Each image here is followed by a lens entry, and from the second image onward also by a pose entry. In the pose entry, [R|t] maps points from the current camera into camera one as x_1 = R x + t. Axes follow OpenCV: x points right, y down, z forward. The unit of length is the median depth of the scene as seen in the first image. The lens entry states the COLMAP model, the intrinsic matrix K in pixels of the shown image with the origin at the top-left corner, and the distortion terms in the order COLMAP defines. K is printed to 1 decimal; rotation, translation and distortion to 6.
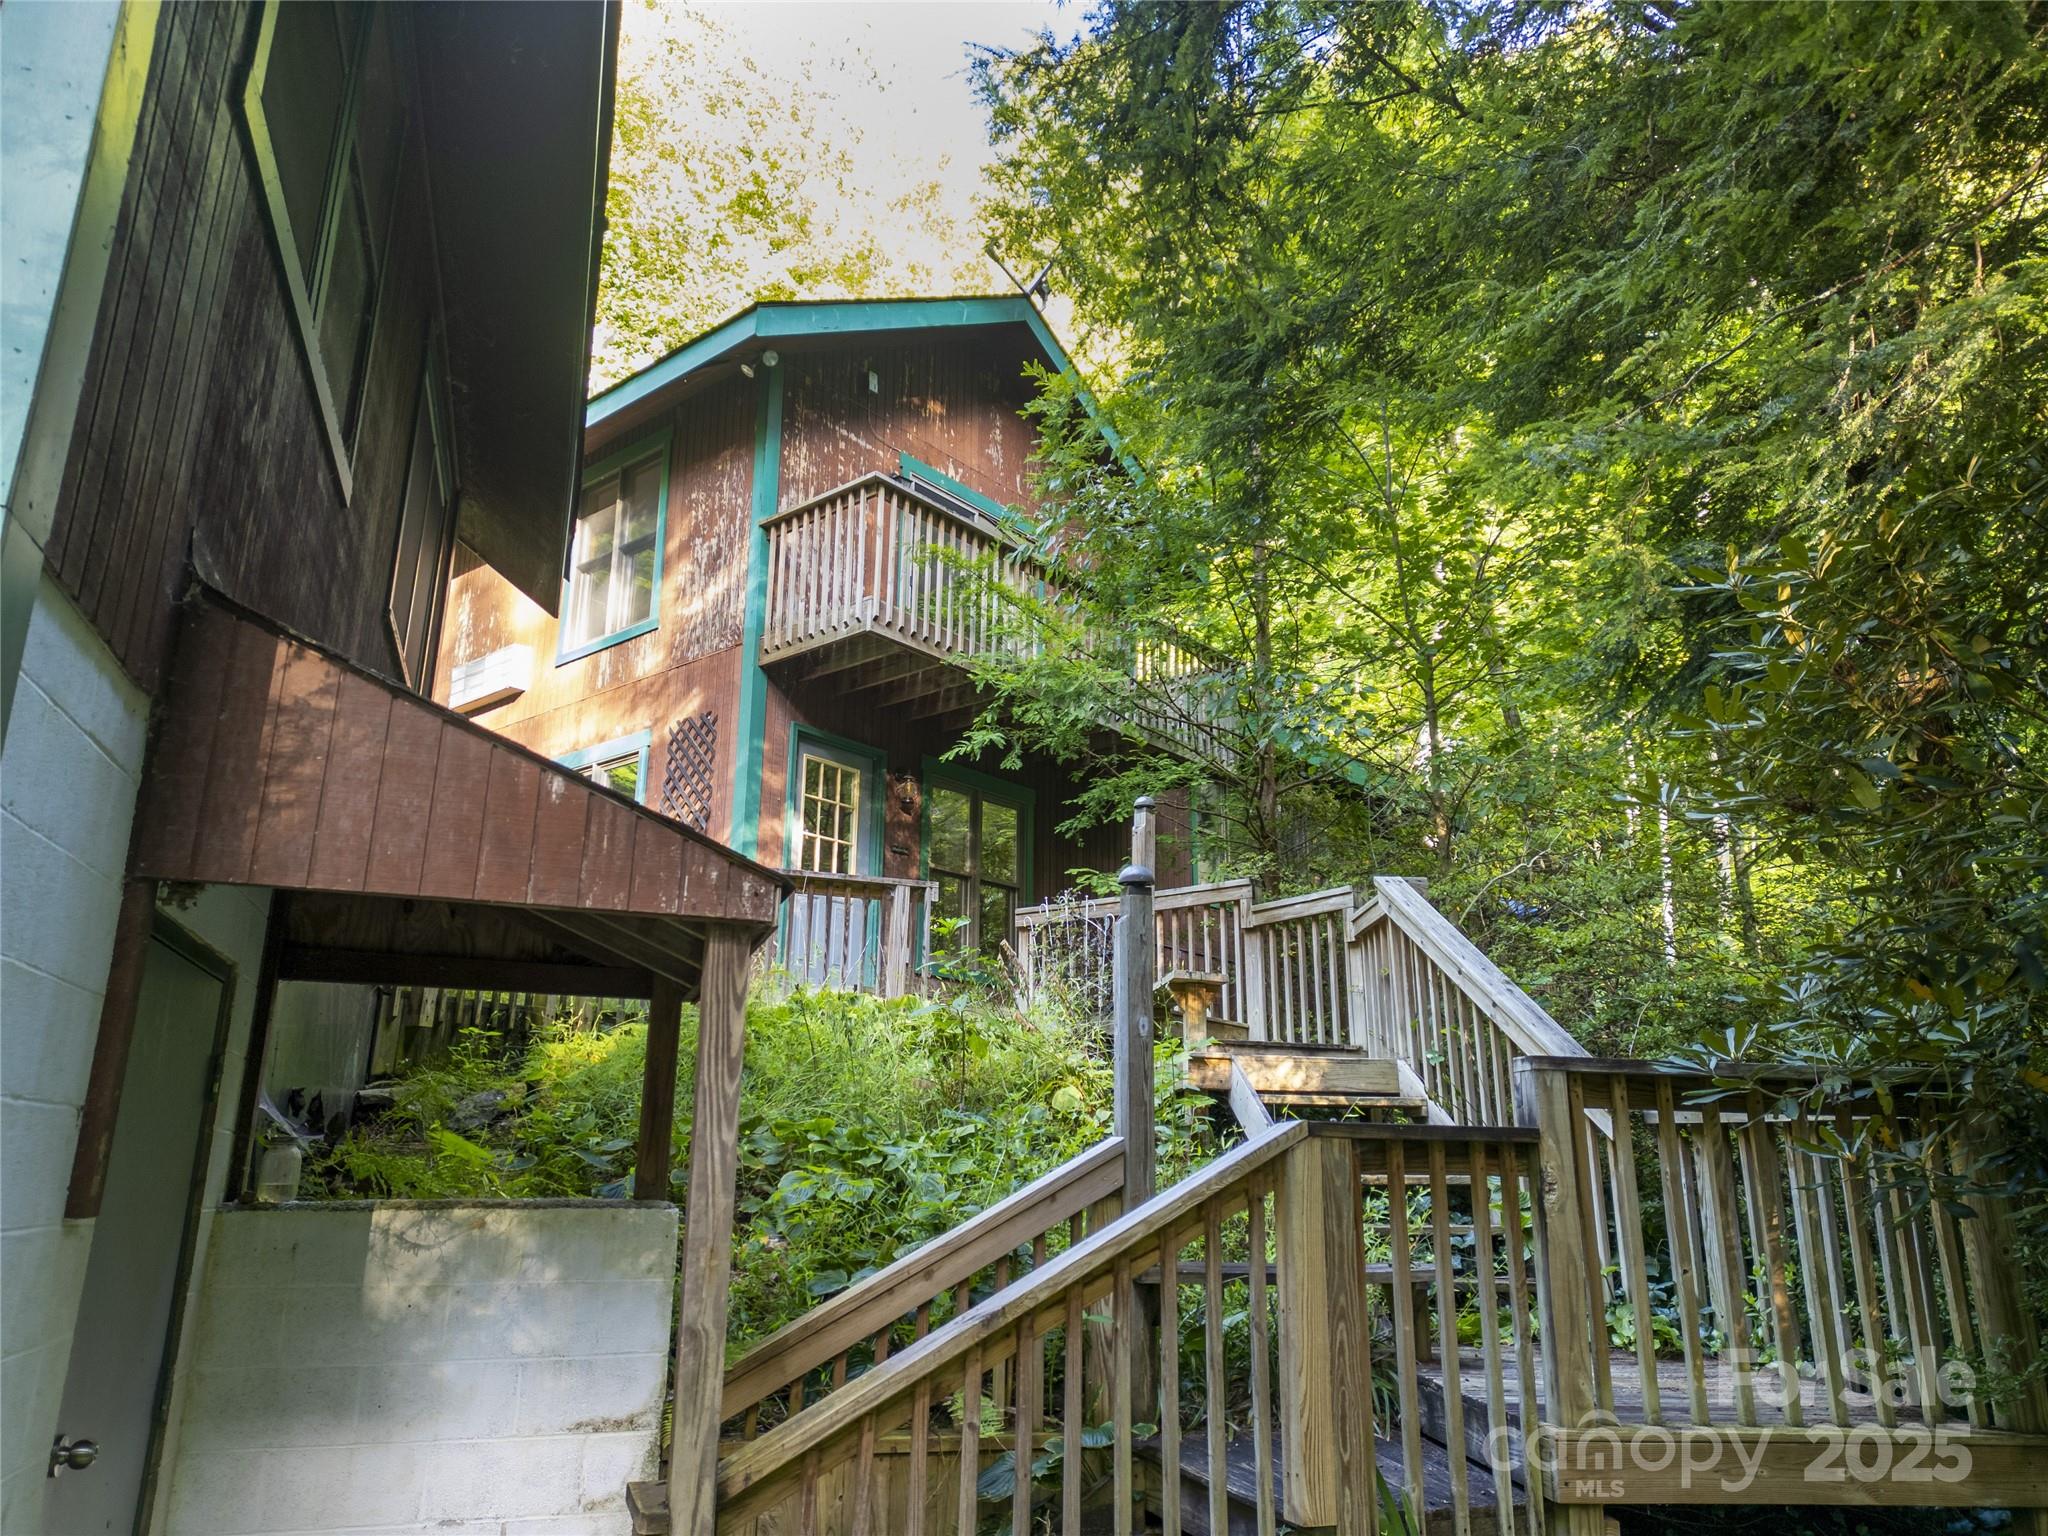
lens RADIAL K [[1409.1, 0, 1022.2], [0, 1409.1, 765.7], [0, 0, 1]] dist [0.052275, -0.013723]
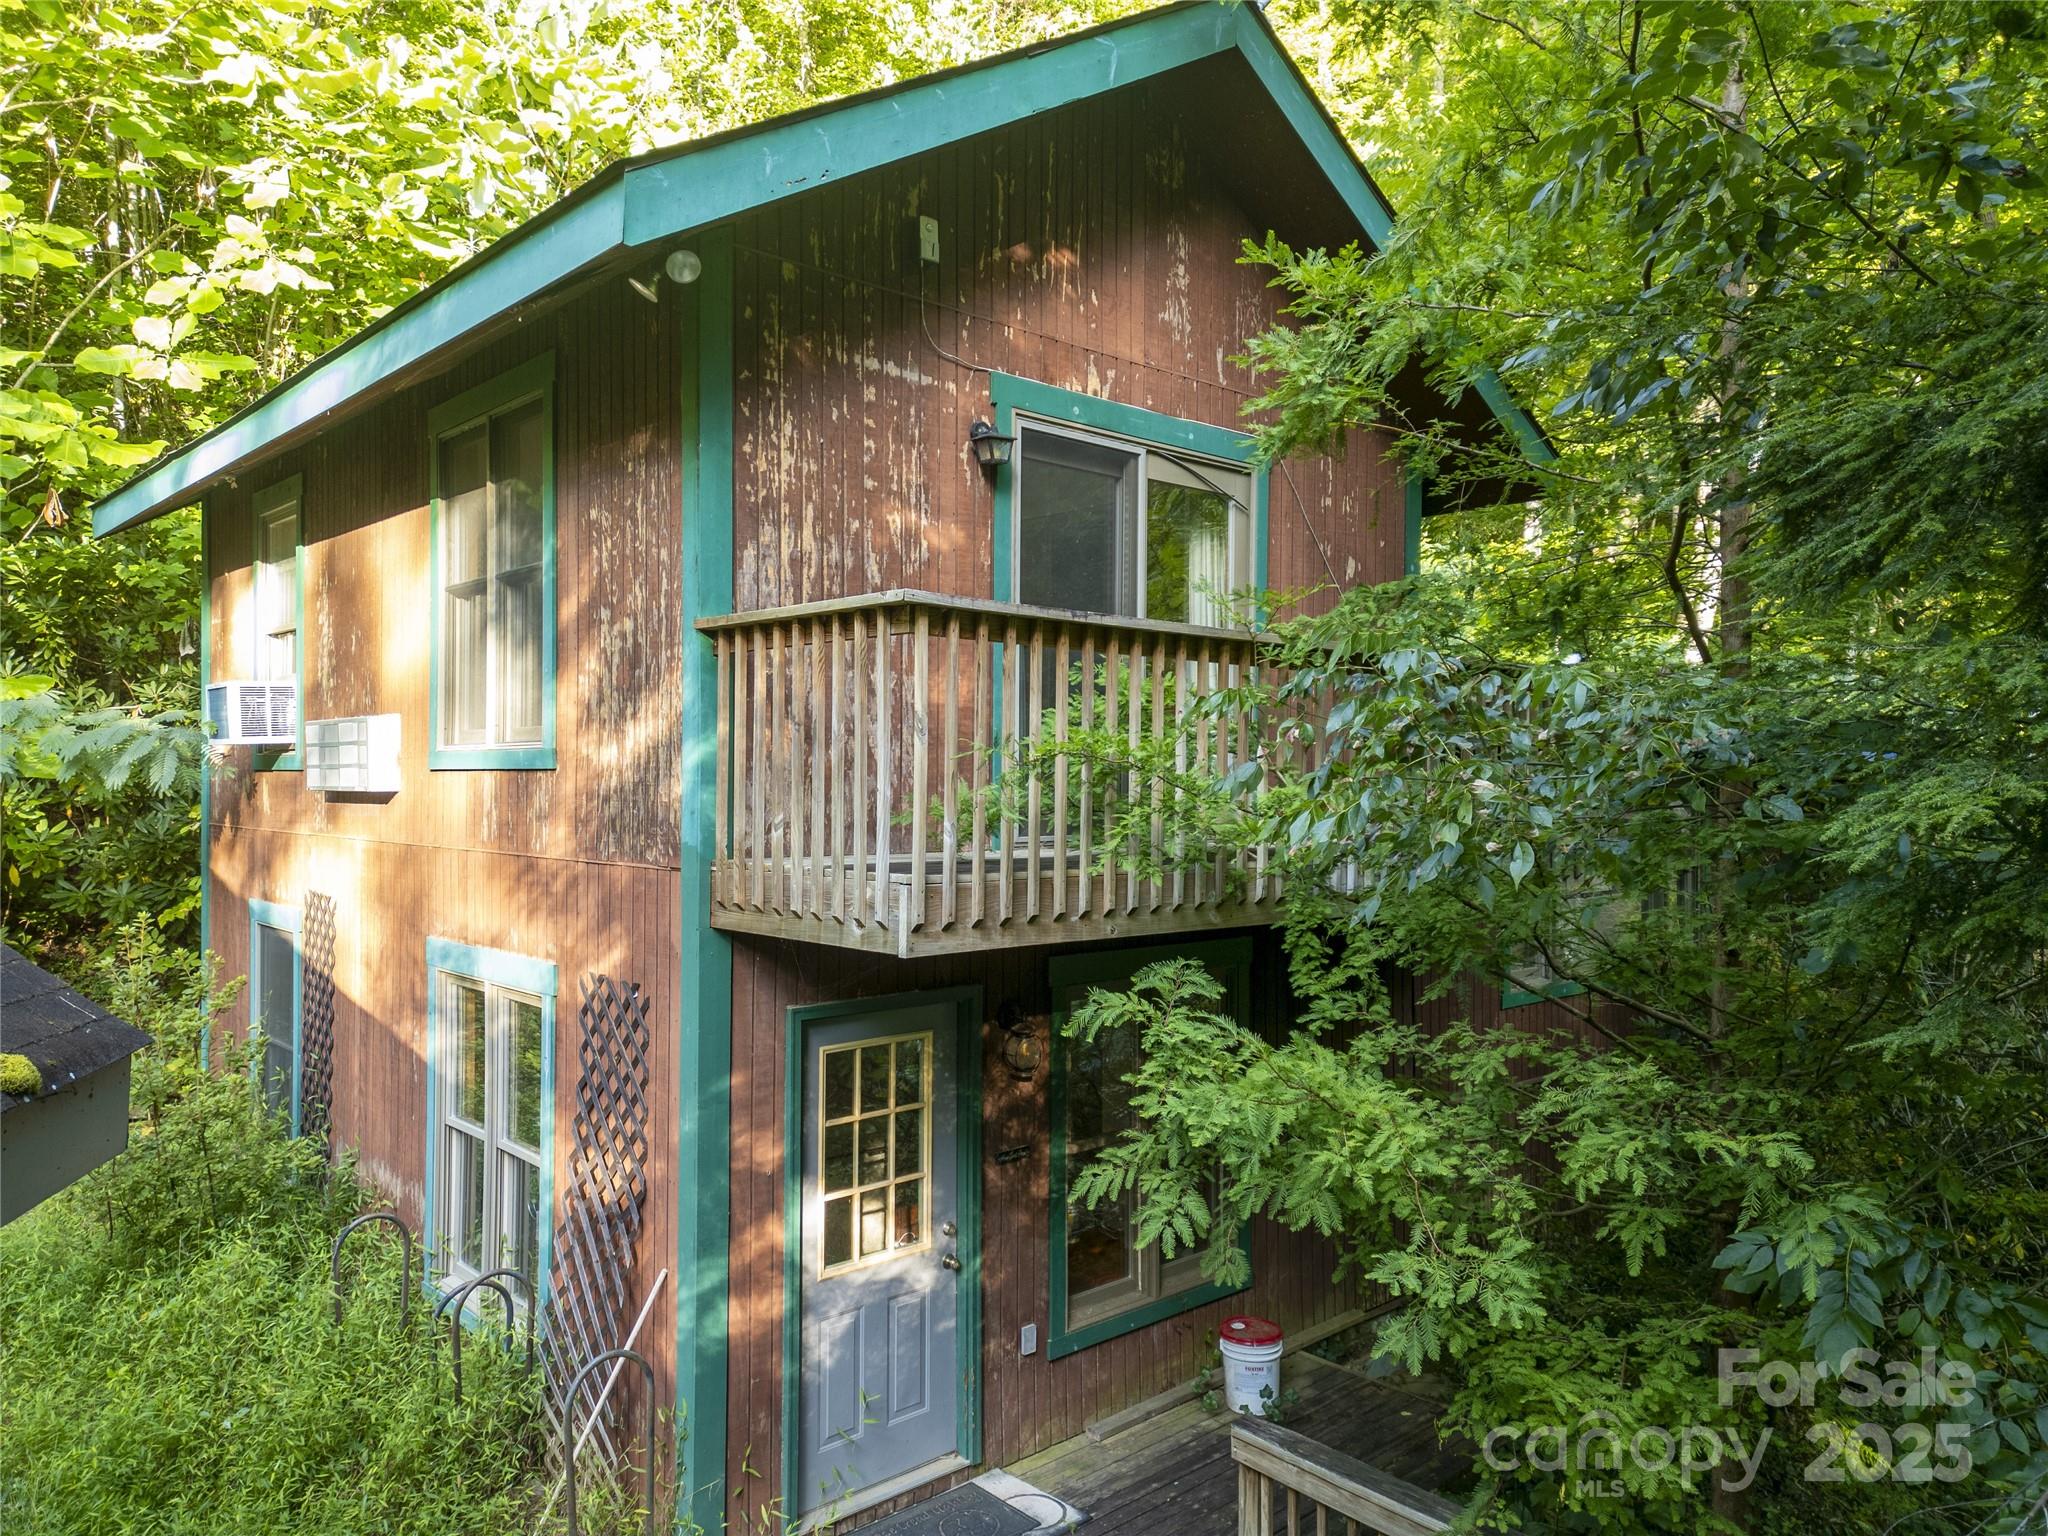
lens RADIAL K [[1409.1, 0, 1012.0], [0, 1409.1, 754.7], [0, 0, 1]] dist [0.052275, -0.013723]
pose [[0.990744, -0.004923, -0.135653, -0.010706], [0.040583, 0.964378, 0.261395, -0.244402], [0.129534, -0.264481, 0.955652, 0.519698]]
